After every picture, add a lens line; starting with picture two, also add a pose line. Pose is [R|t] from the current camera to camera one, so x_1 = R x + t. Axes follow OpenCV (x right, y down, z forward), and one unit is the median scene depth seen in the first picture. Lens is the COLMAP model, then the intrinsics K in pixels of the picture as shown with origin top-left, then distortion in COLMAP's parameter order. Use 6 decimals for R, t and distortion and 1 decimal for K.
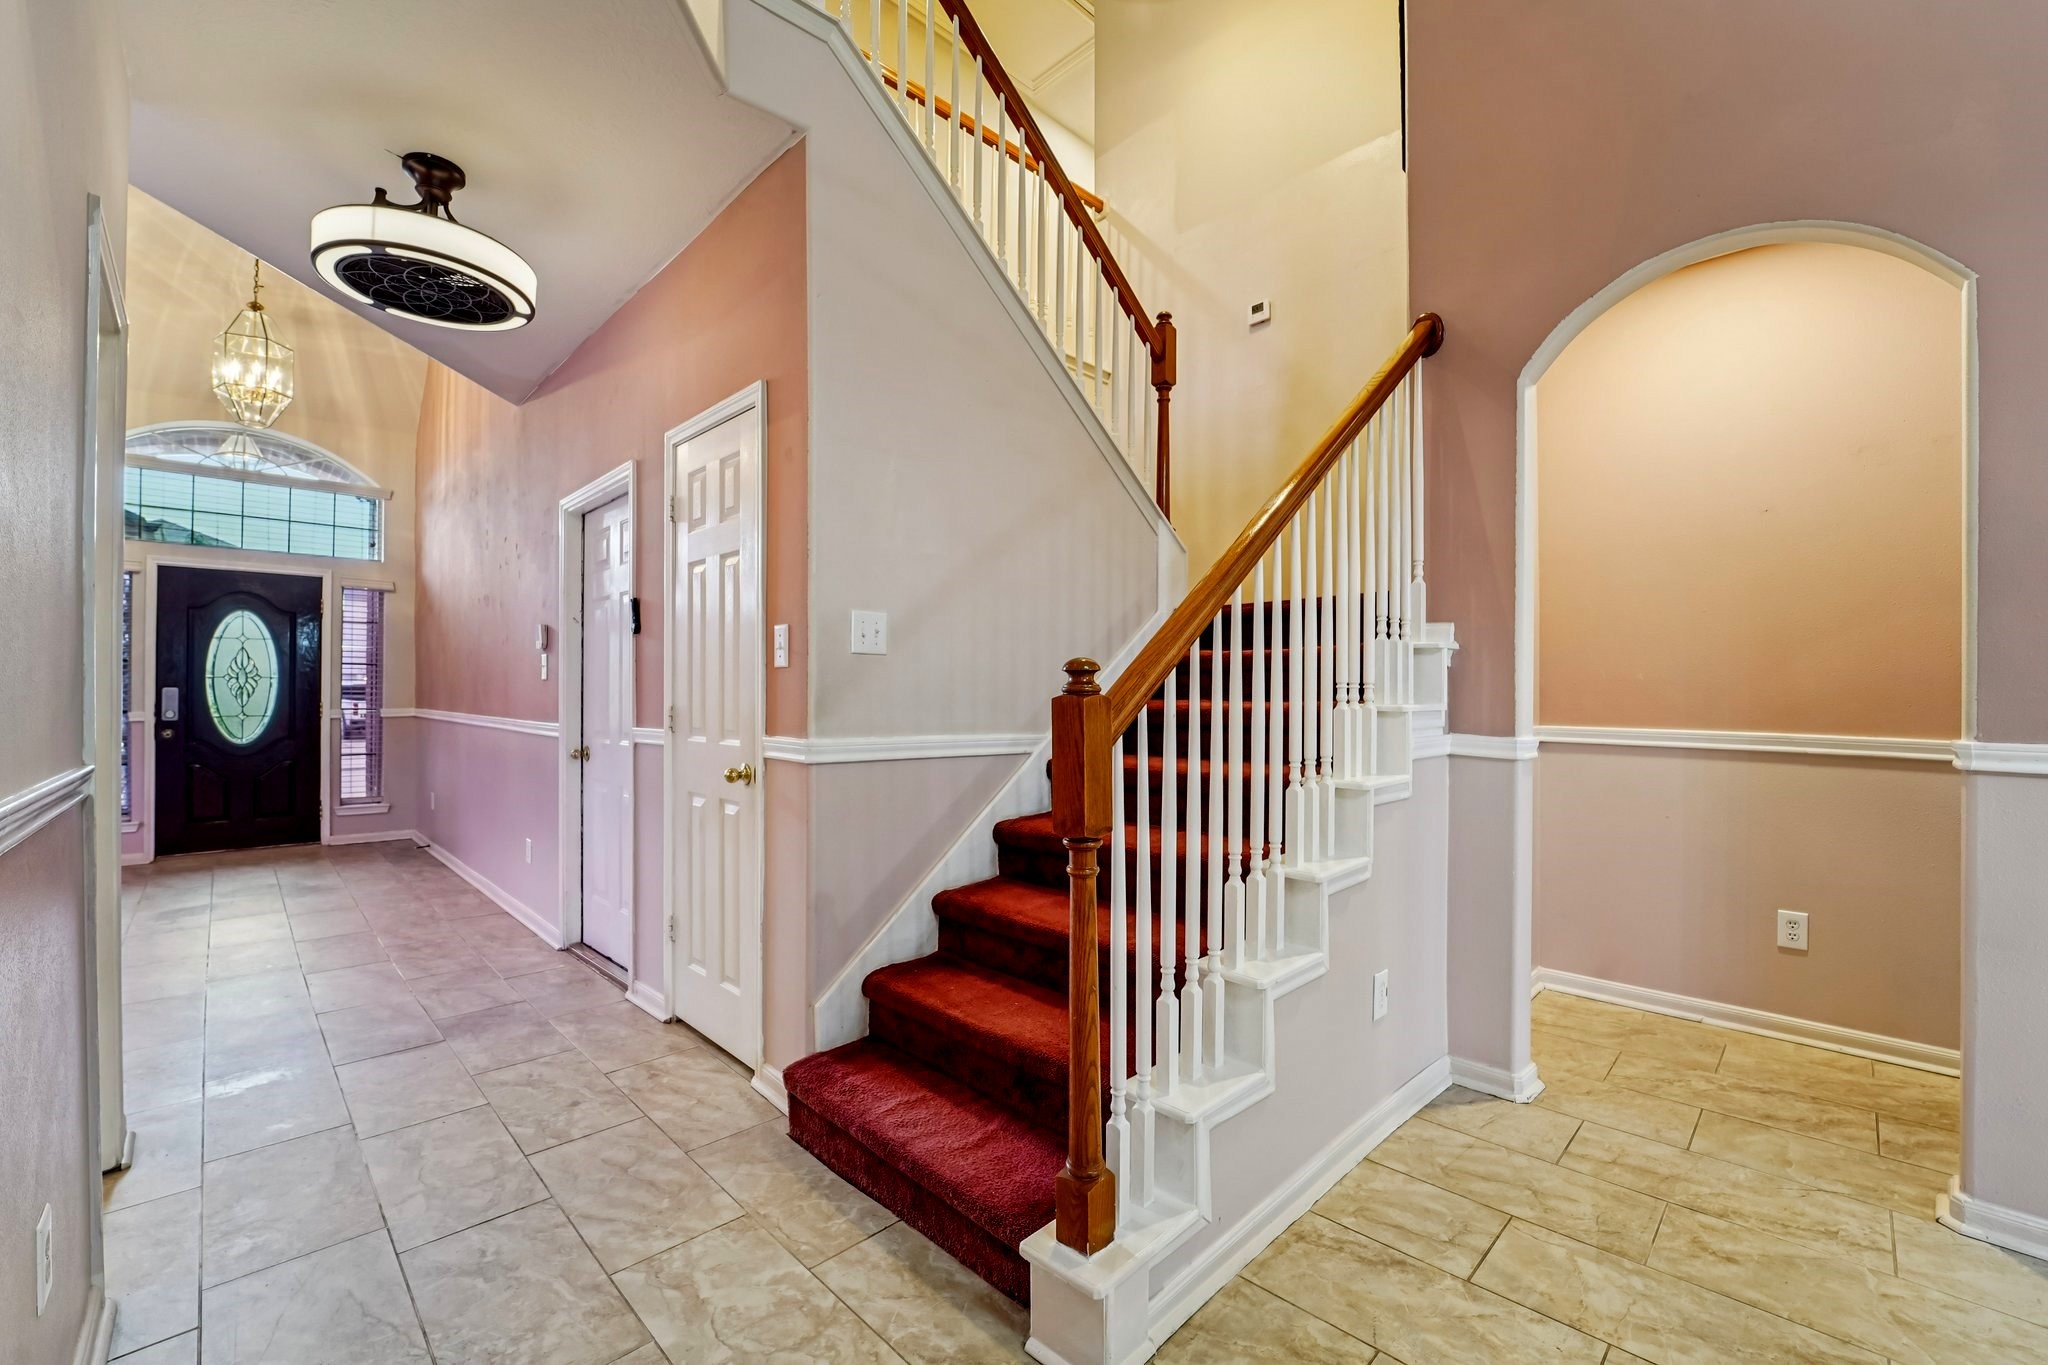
lens RADIAL K [[839.8, 0, 1021.9], [0, 839.8, 689.1], [0, 0, 1]] dist [-0.023136, 0.001874]
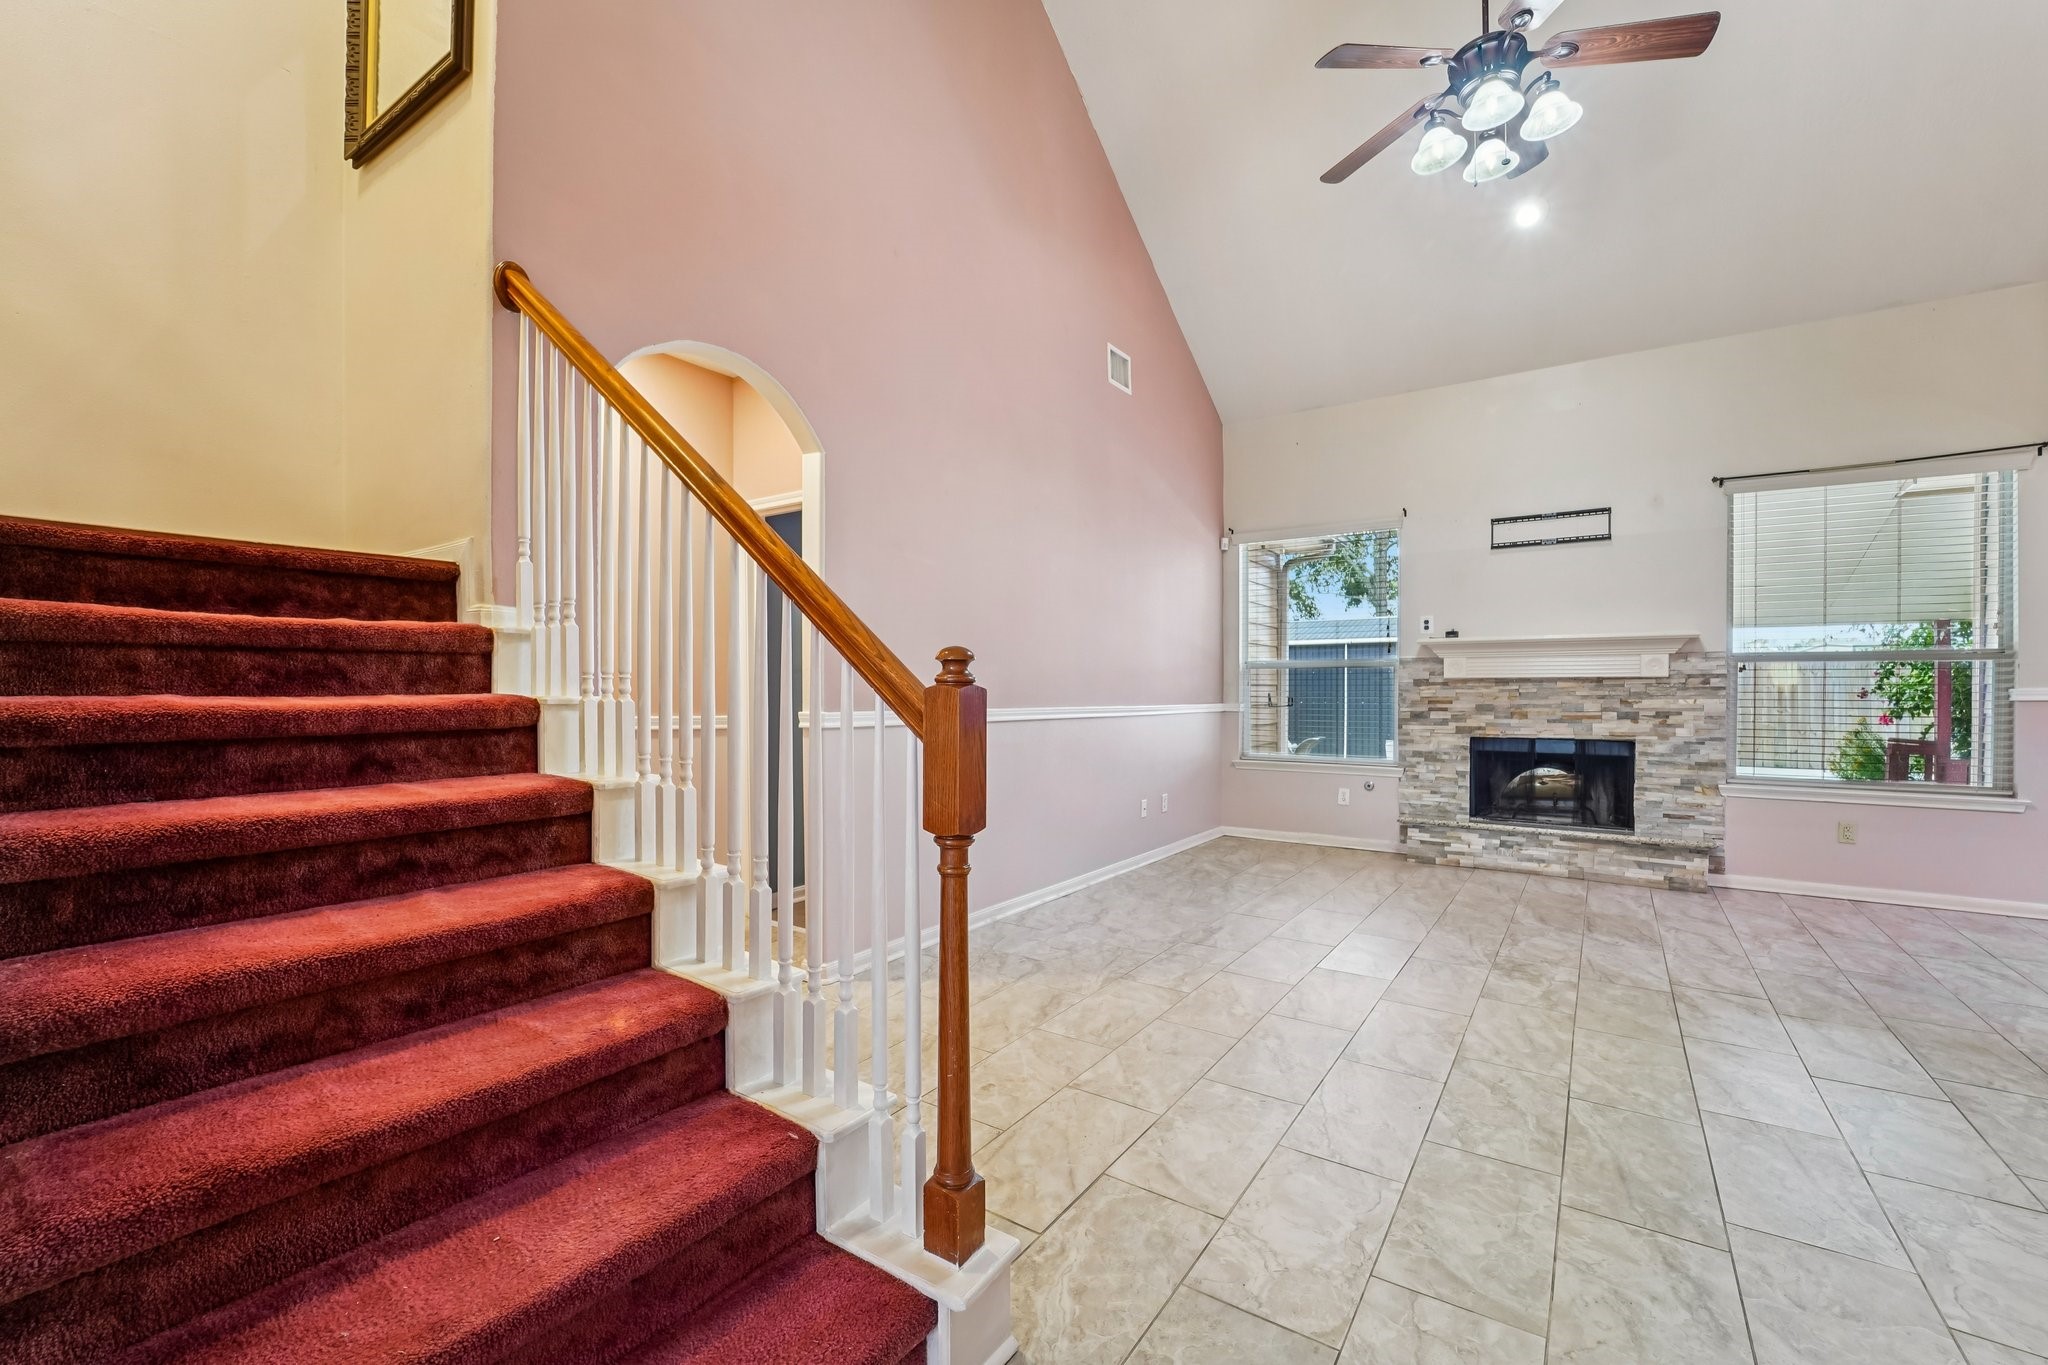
lens RADIAL K [[839.8, 0, 1010.6], [0, 839.8, 700.1], [0, 0, 1]] dist [-0.023136, 0.001874]
pose [[-0.171990, -0.017076, 0.984951, -0.636759], [-0.005683, 0.999850, 0.016342, 0.005885], [-0.985082, -0.002787, -0.172062, 0.801478]]
